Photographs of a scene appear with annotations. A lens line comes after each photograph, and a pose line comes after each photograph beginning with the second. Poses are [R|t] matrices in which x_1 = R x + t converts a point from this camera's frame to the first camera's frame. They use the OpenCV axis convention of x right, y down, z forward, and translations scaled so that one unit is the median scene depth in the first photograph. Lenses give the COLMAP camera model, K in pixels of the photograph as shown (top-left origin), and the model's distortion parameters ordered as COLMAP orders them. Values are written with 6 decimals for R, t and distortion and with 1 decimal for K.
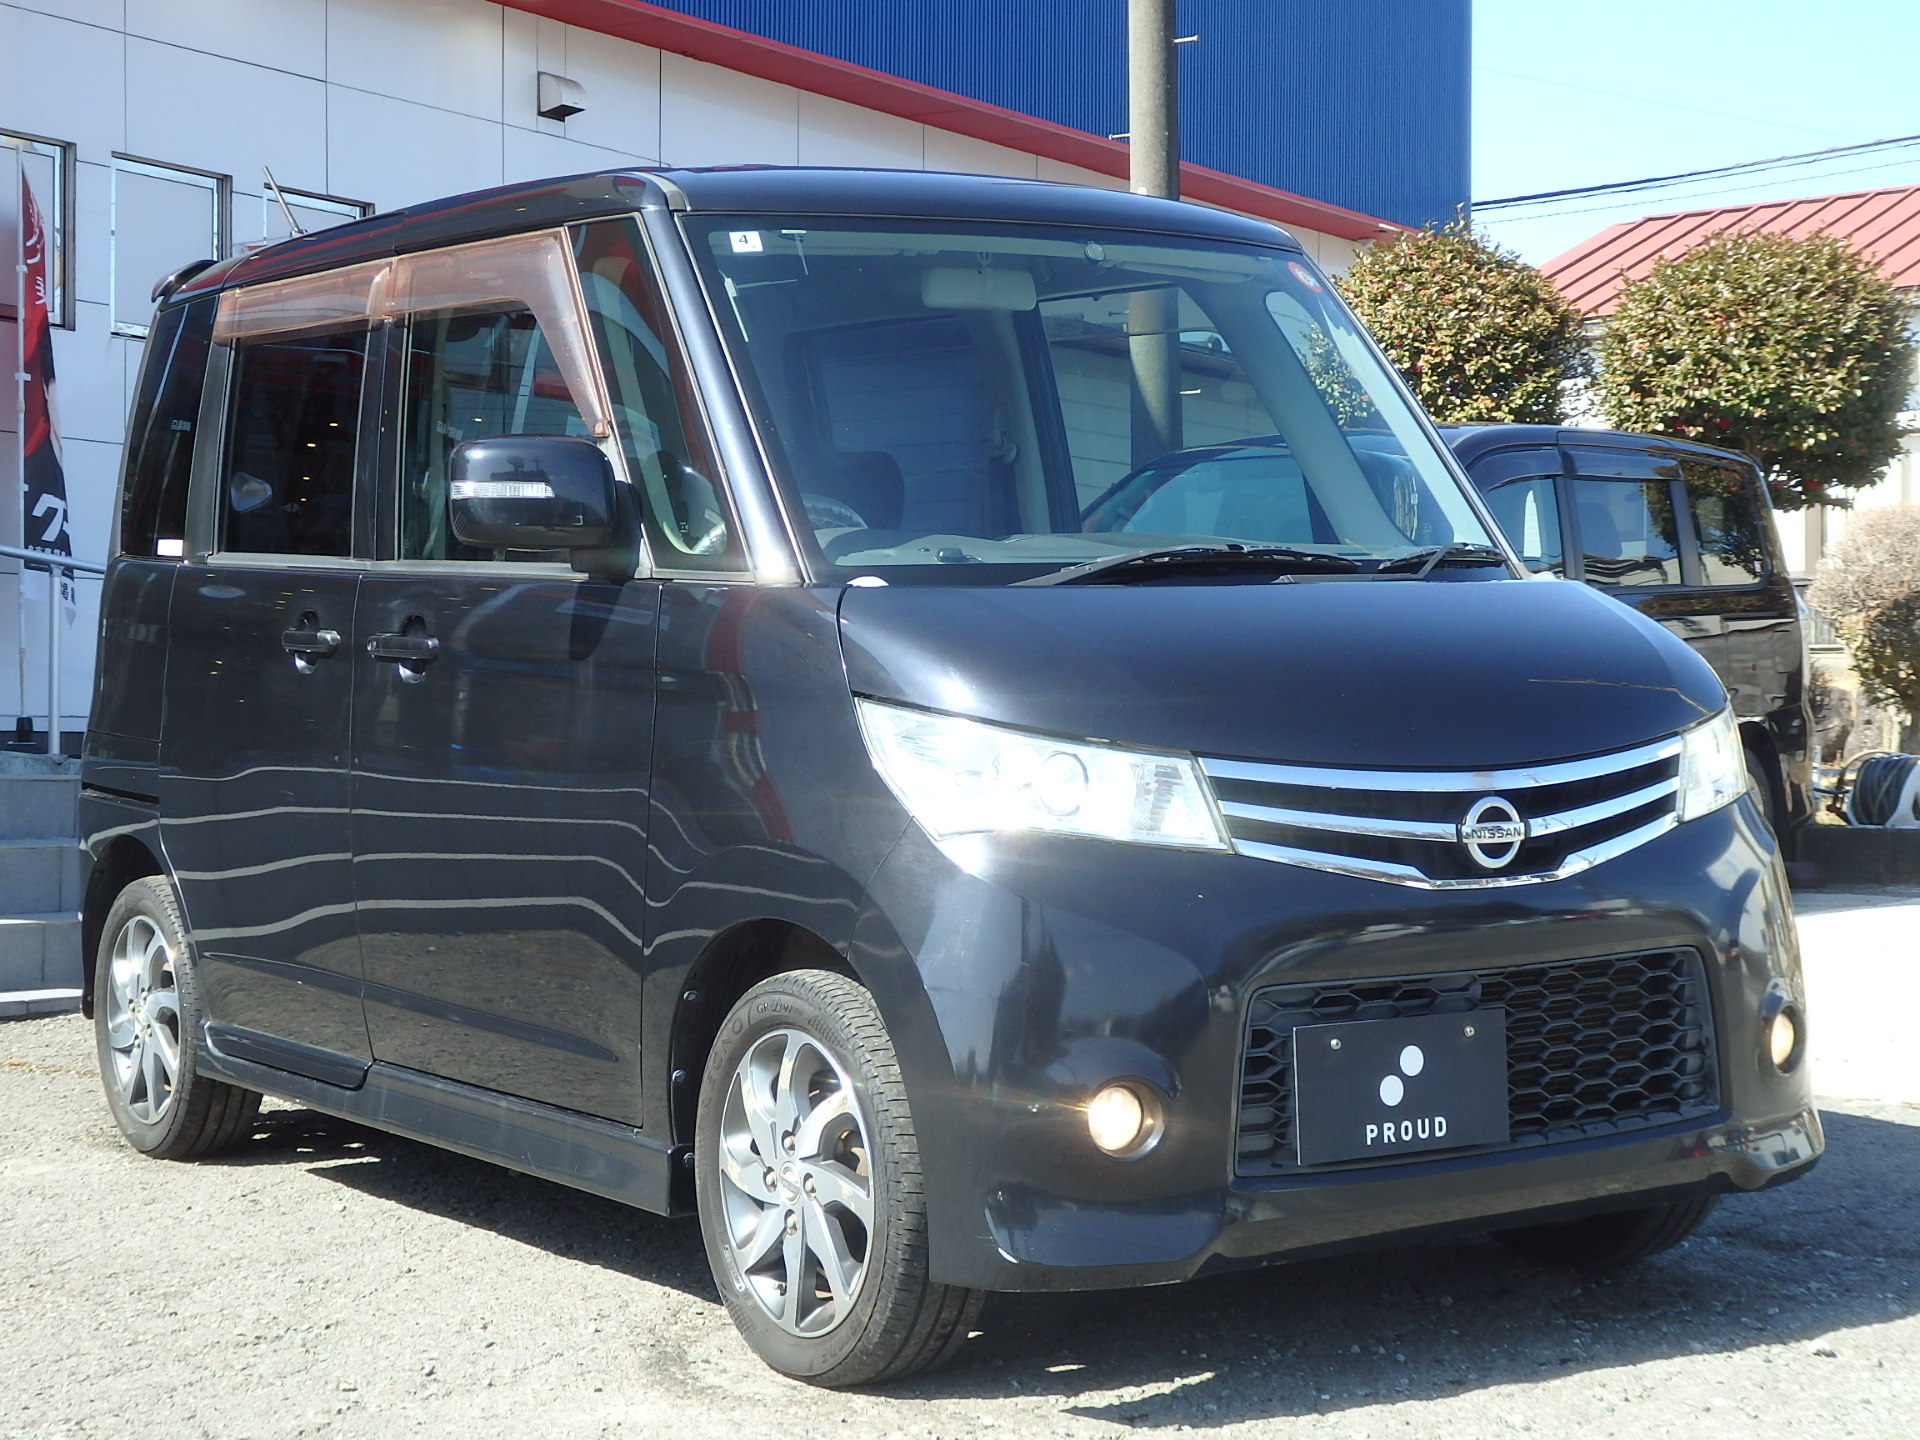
lens RADIAL K [[3250.1, 0, 970.1], [0, 3250.1, 718.0], [0, 0, 1]] dist [0.084986, 0.000000]
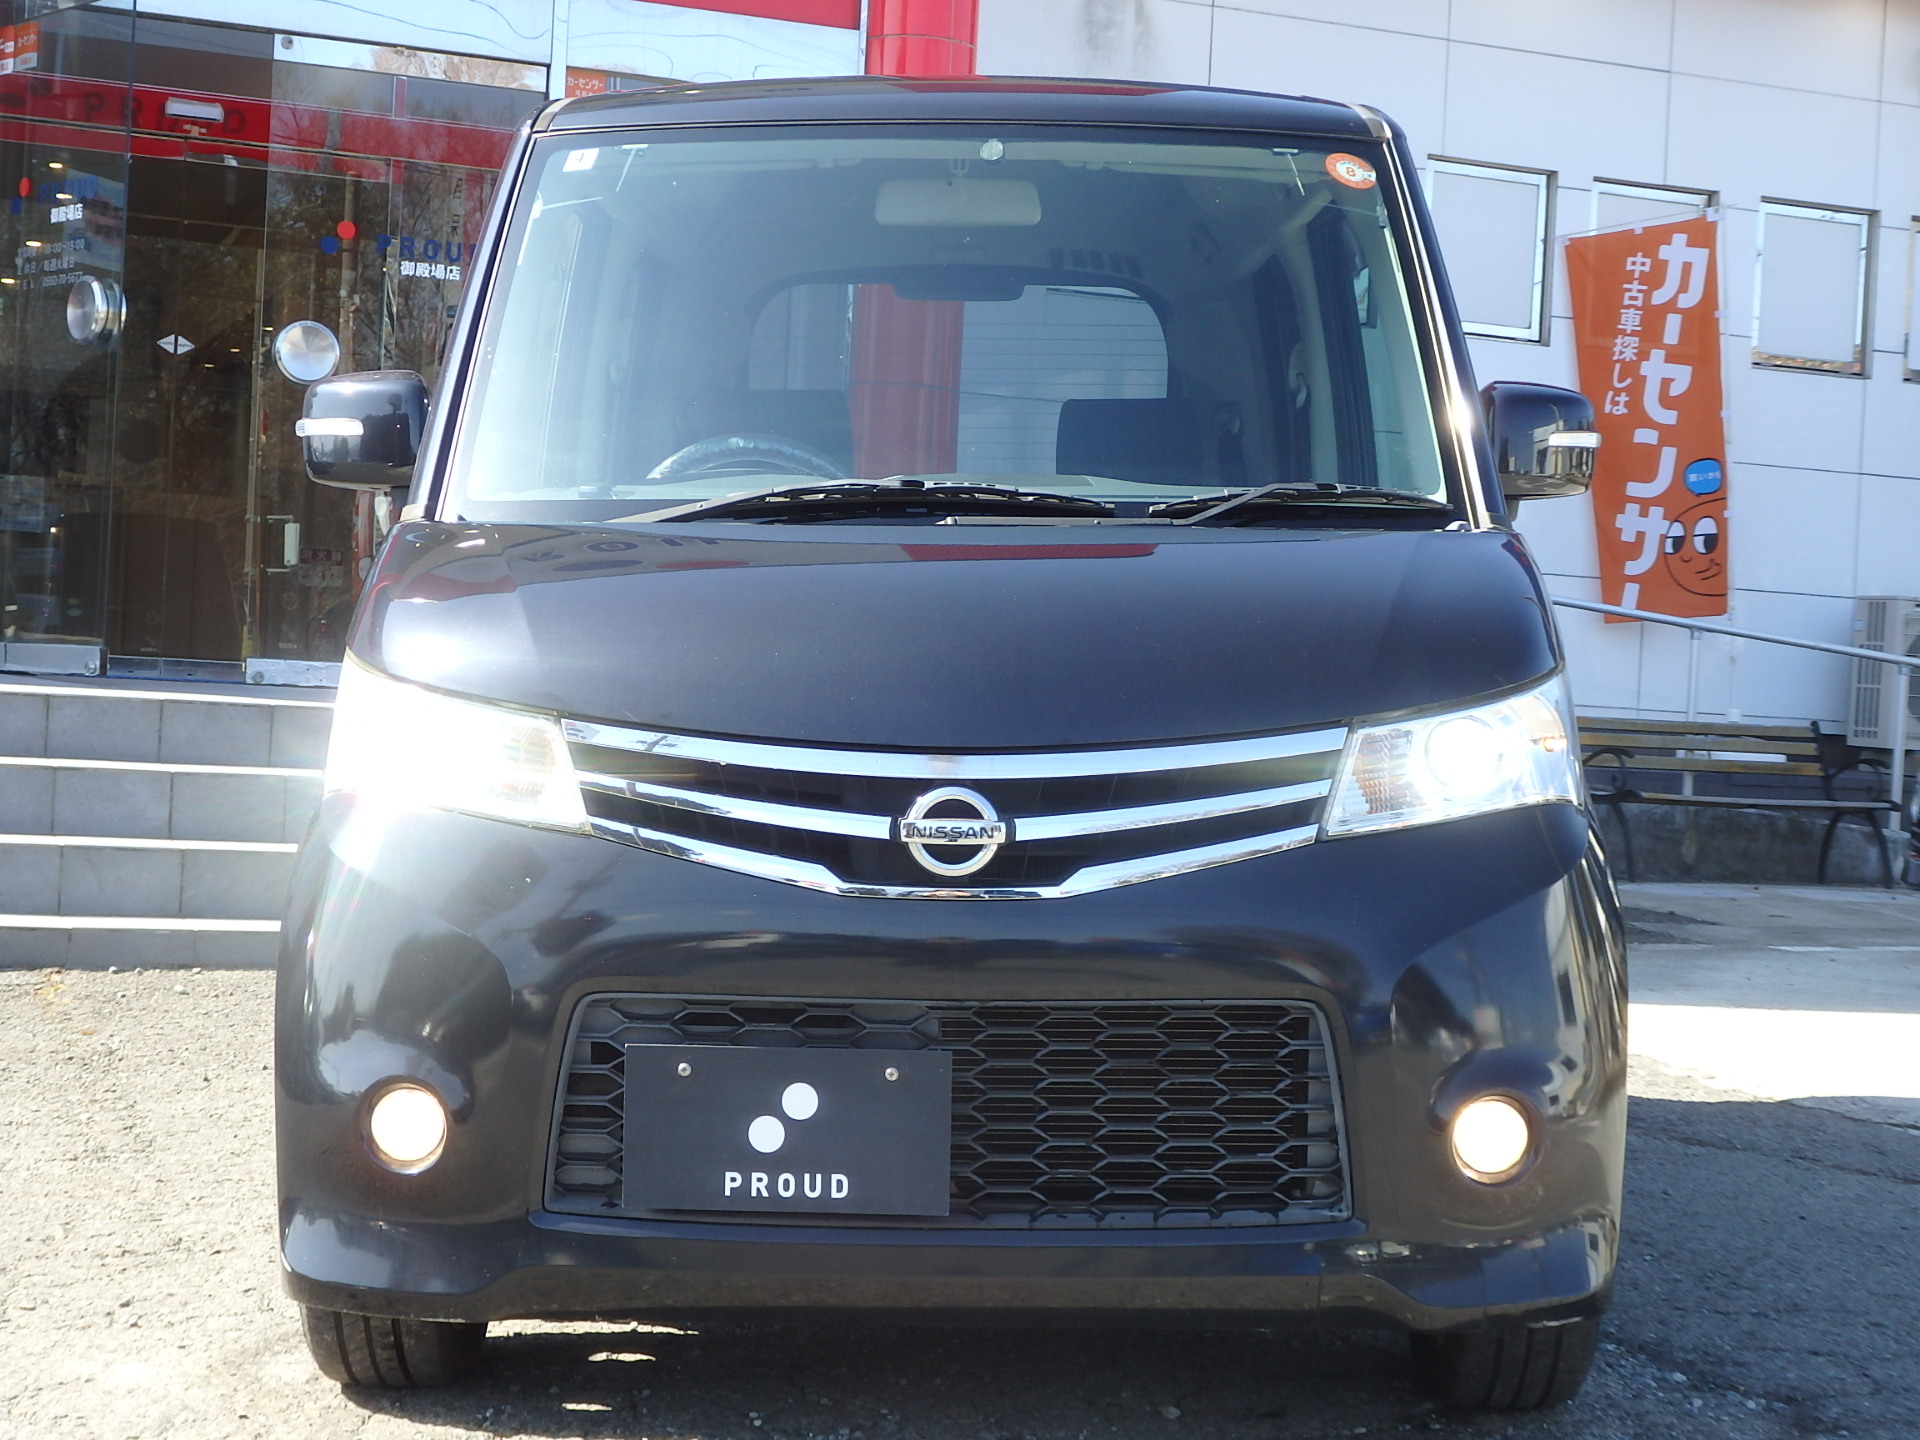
lens RADIAL K [[3026.8, 0, 951.1], [0, 3026.8, 725.5], [0, 0, 1]] dist [0.025569, 0.000000]
pose [[0.820722, 0.042976, -0.569709, 0.585856], [-0.040017, 0.999042, 0.017715, -0.004122], [0.569925, 0.008259, 0.821655, 0.388209]]
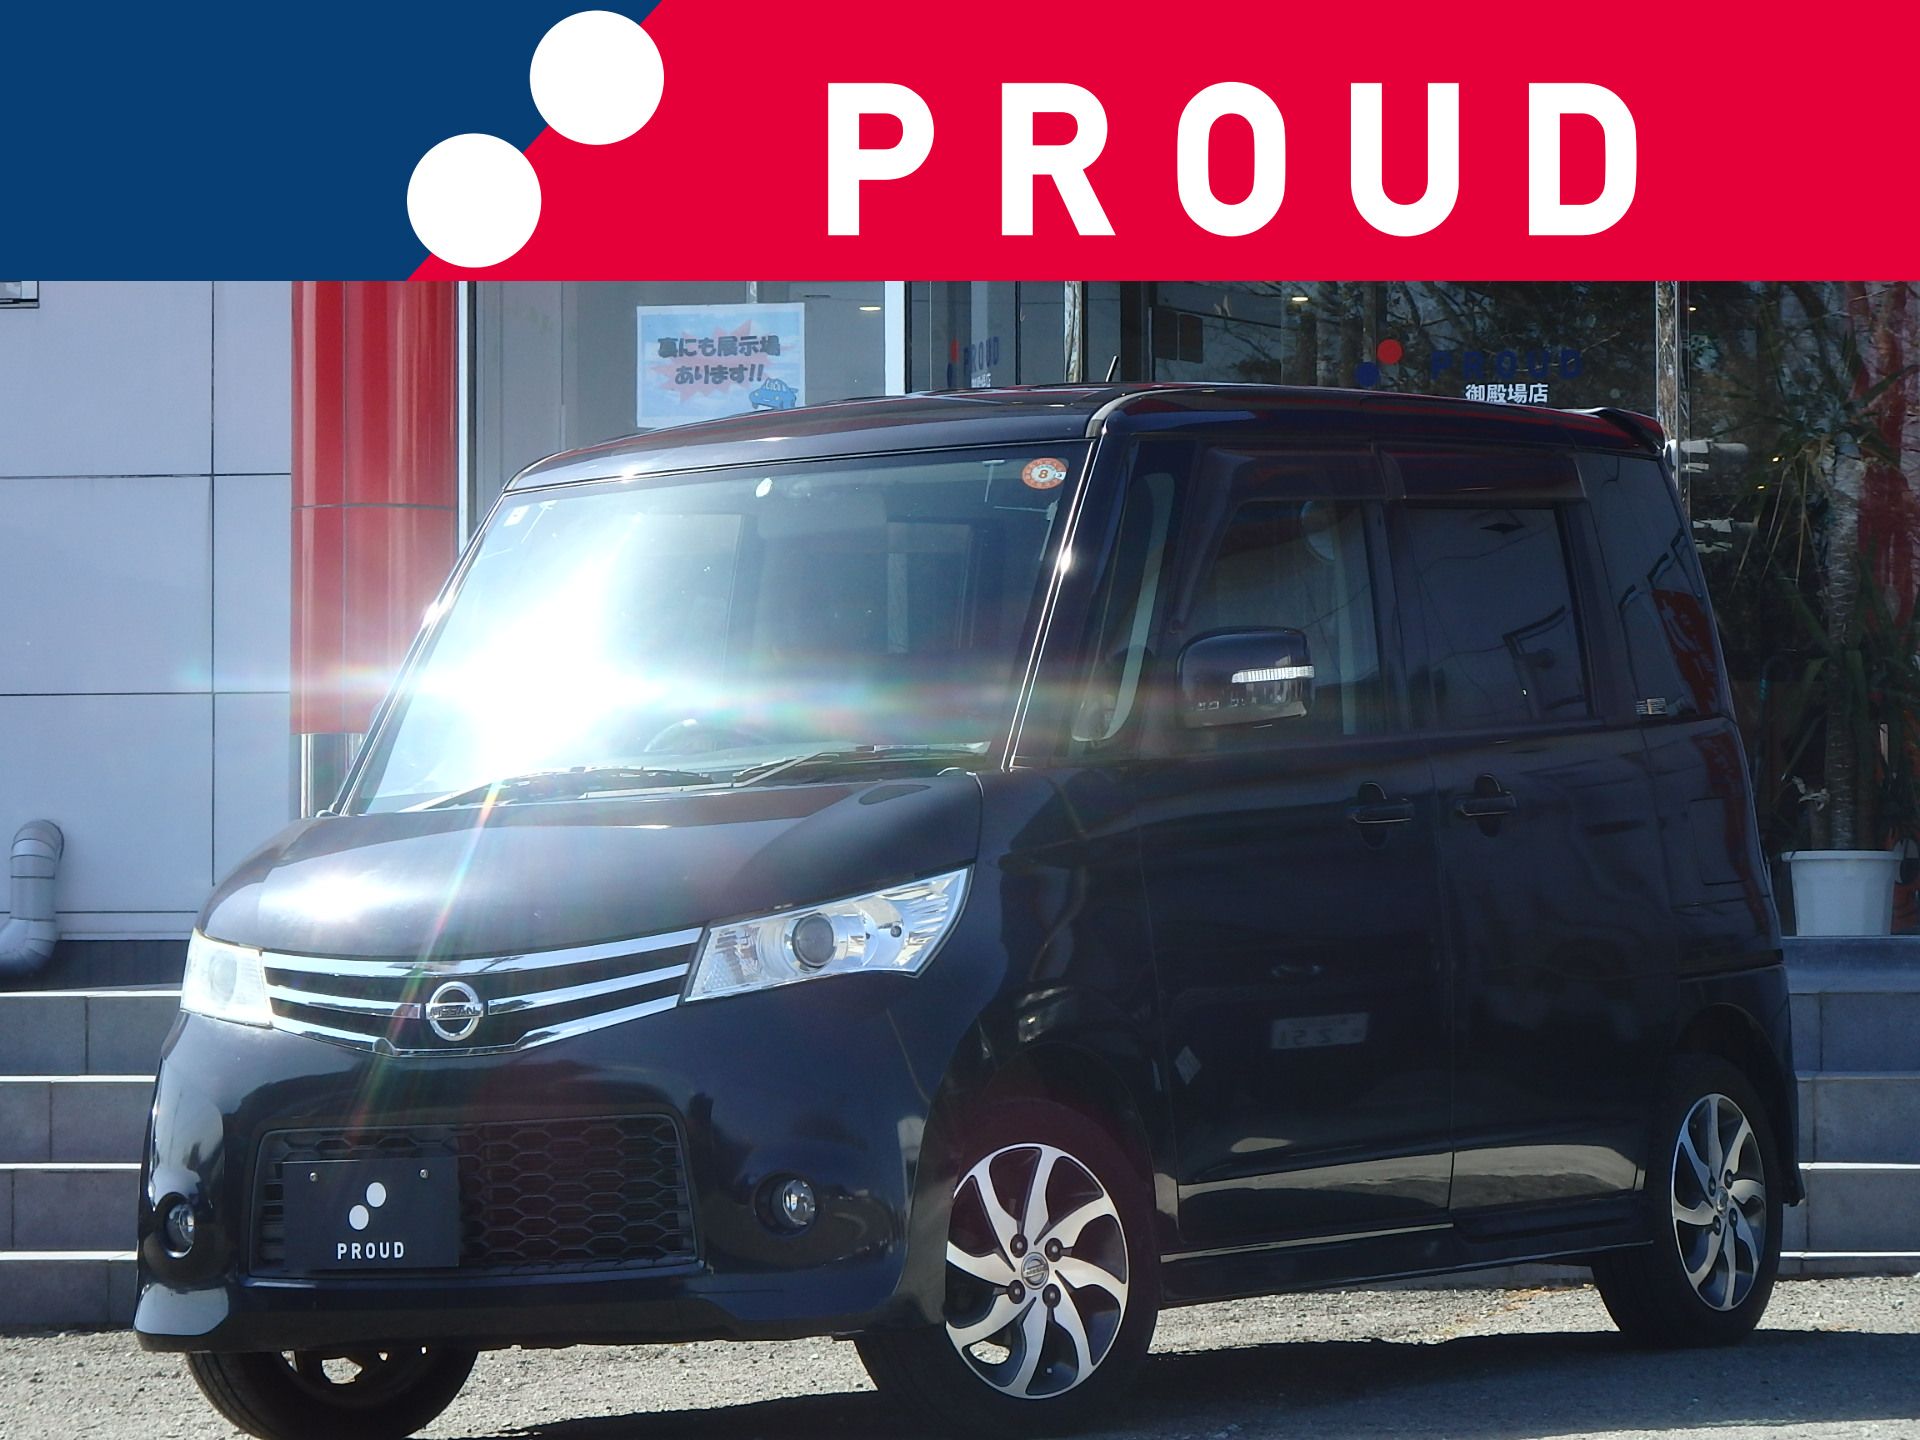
lens RADIAL K [[6971.6, 0, 961.5], [0, 6971.6, 719.9], [0, 0, 1]] dist [0.218523, 0.000000]
pose [[0.441621, -0.037726, -0.896408, 2.575212], [0.015520, 0.999287, -0.034410, 0.019432], [0.897067, 0.001284, 0.441892, 0.025003]]
